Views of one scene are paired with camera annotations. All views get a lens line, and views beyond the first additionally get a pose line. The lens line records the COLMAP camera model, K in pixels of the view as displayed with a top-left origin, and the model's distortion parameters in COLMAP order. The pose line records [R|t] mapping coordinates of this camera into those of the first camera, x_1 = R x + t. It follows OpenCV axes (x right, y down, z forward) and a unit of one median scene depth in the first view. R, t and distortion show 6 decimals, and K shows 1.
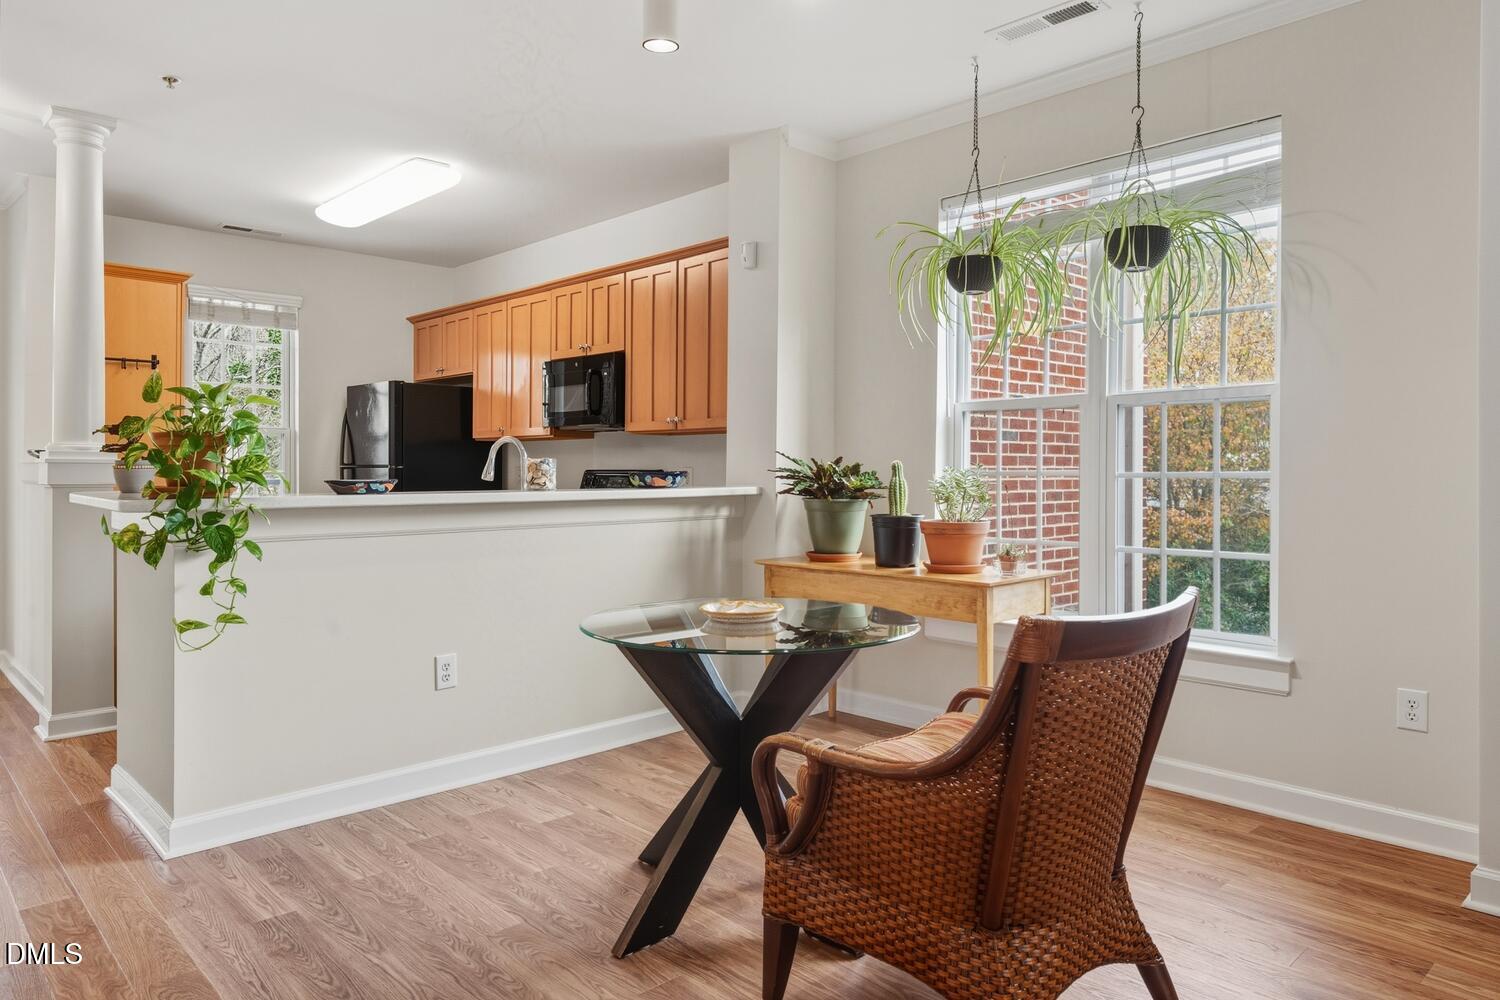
lens RADIAL K [[978.5, 0, 749.8], [0, 978.5, 476.7], [0, 0, 1]] dist [-0.002992, 0.000014]
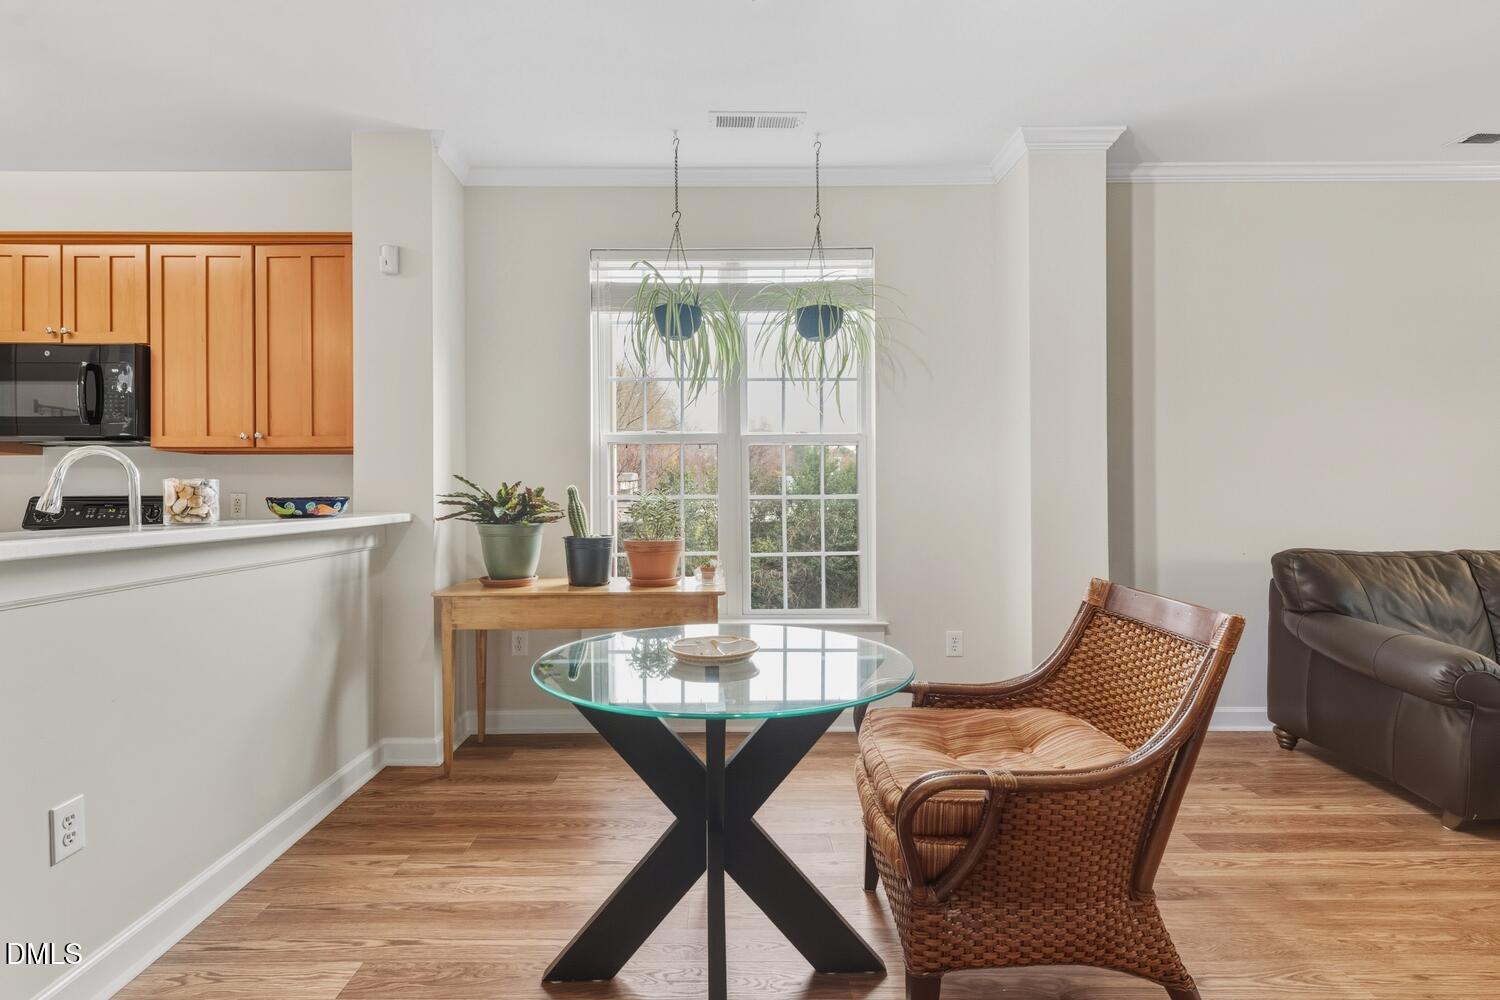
lens RADIAL K [[722.9, 0, 750.0], [0, 722.9, 500.0], [0, 0, 1]] dist [0.010845, -0.011628]
pose [[0.674984, -0.009193, 0.737775, -0.300206], [0.008466, 0.999953, 0.004714, -0.002807], [-0.737784, 0.003064, 0.675030, 0.327186]]
